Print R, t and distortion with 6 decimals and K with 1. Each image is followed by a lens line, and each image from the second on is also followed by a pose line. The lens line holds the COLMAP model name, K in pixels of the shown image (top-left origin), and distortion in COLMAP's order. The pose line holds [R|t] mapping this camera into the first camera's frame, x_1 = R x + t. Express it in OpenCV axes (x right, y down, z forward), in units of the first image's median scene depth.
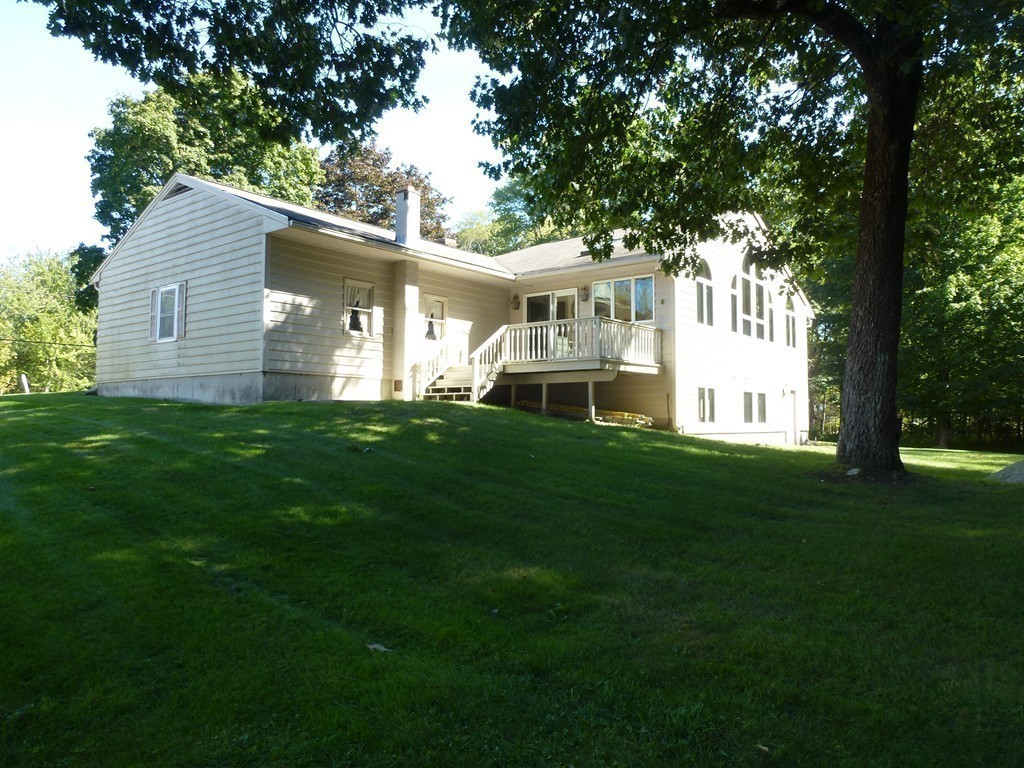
lens RADIAL K [[734.0, 0, 512.4], [0, 734.0, 383.6], [0, 0, 1]] dist [-0.049167, -0.005597]
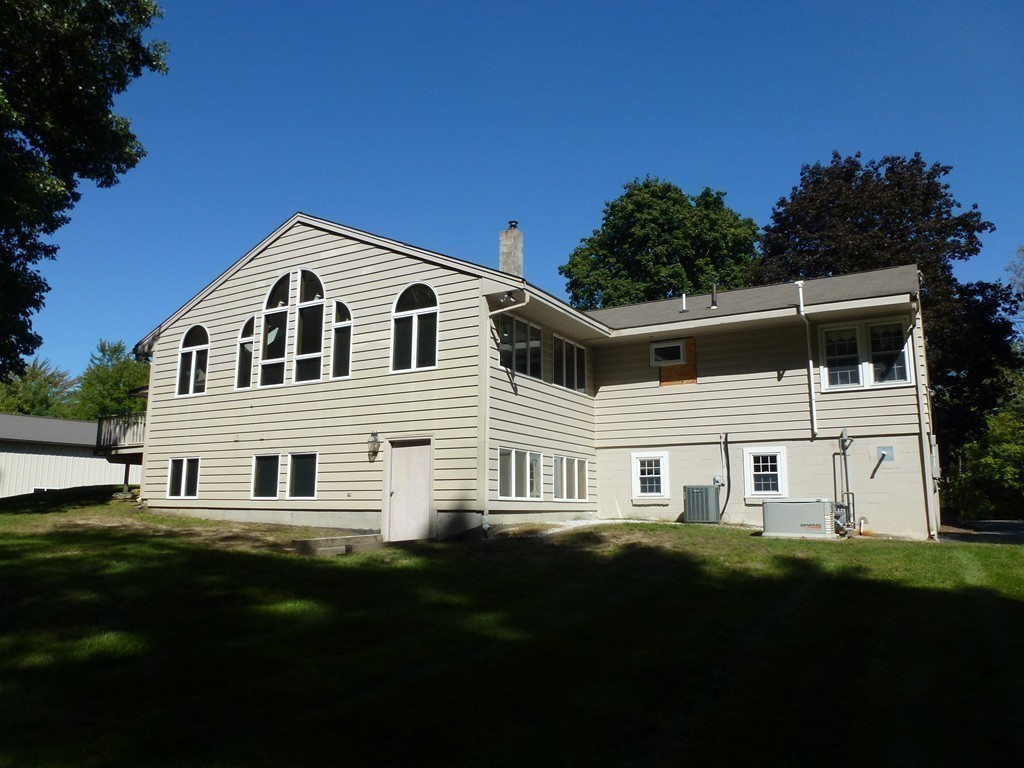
lens RADIAL K [[734.0, 0, 511.7], [0, 734.0, 382.7], [0, 0, 1]] dist [-0.049167, -0.005597]
pose [[0.145079, -0.163300, -0.975851, 1.168178], [0.055134, 0.986088, -0.156817, 0.073644], [0.987883, -0.031051, 0.152064, 1.176548]]
